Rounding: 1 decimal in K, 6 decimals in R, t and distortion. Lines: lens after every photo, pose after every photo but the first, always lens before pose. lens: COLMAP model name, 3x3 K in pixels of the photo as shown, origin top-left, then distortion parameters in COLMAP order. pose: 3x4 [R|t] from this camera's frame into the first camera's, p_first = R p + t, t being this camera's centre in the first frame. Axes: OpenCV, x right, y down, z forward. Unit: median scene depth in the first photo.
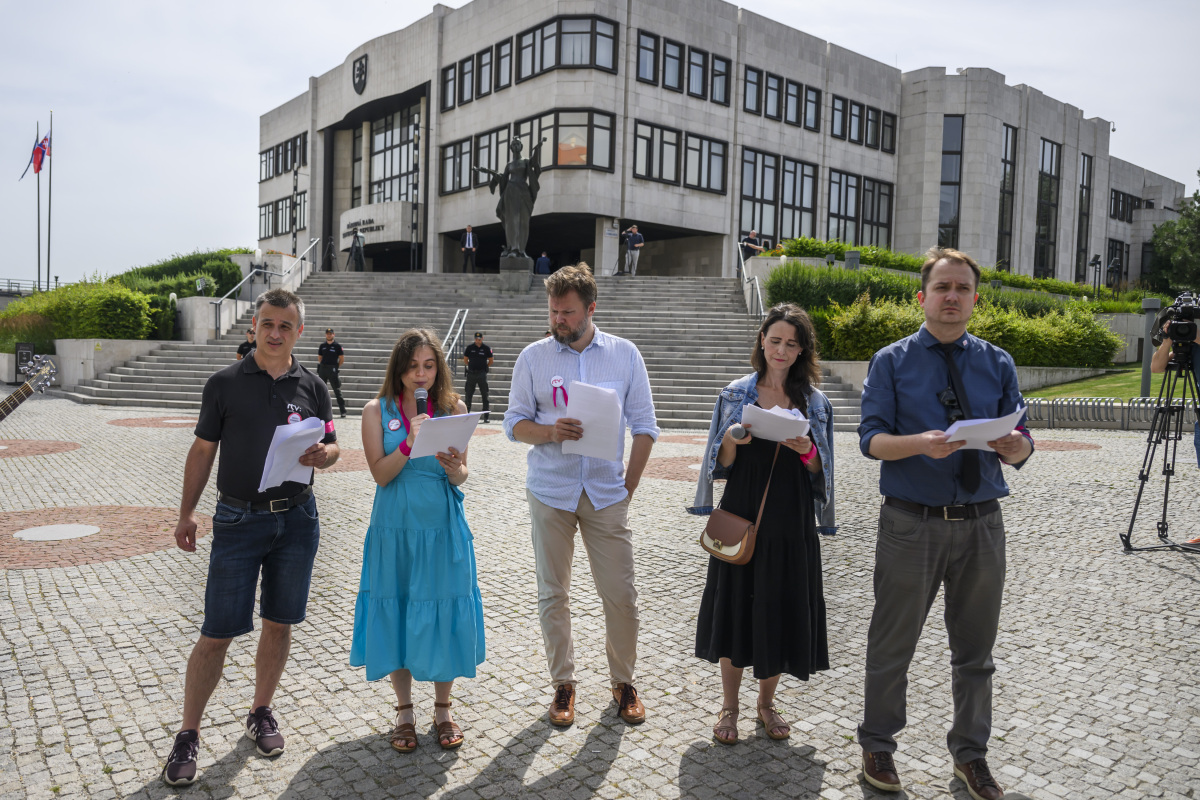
lens RADIAL K [[900.2, 0, 533.3], [0, 900.2, 392.8], [0, 0, 1]] dist [0.005380, 0.000611]
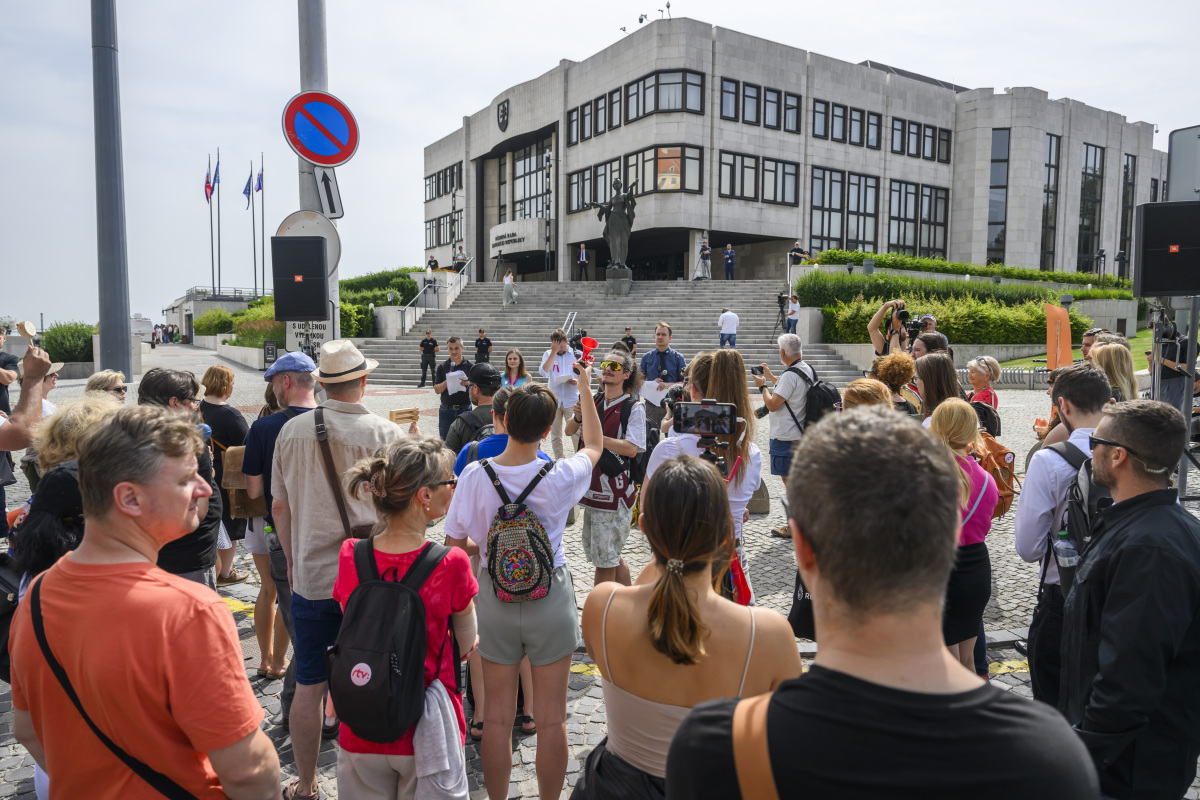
lens RADIAL K [[900.2, 0, 603.8], [0, 900.2, 398.7], [0, 0, 1]] dist [0.005380, 0.000611]
pose [[0.995389, -0.013286, -0.094999, 0.064836], [0.016105, 0.999451, 0.028967, 0.001970], [0.094562, -0.030364, 0.995056, -0.258691]]
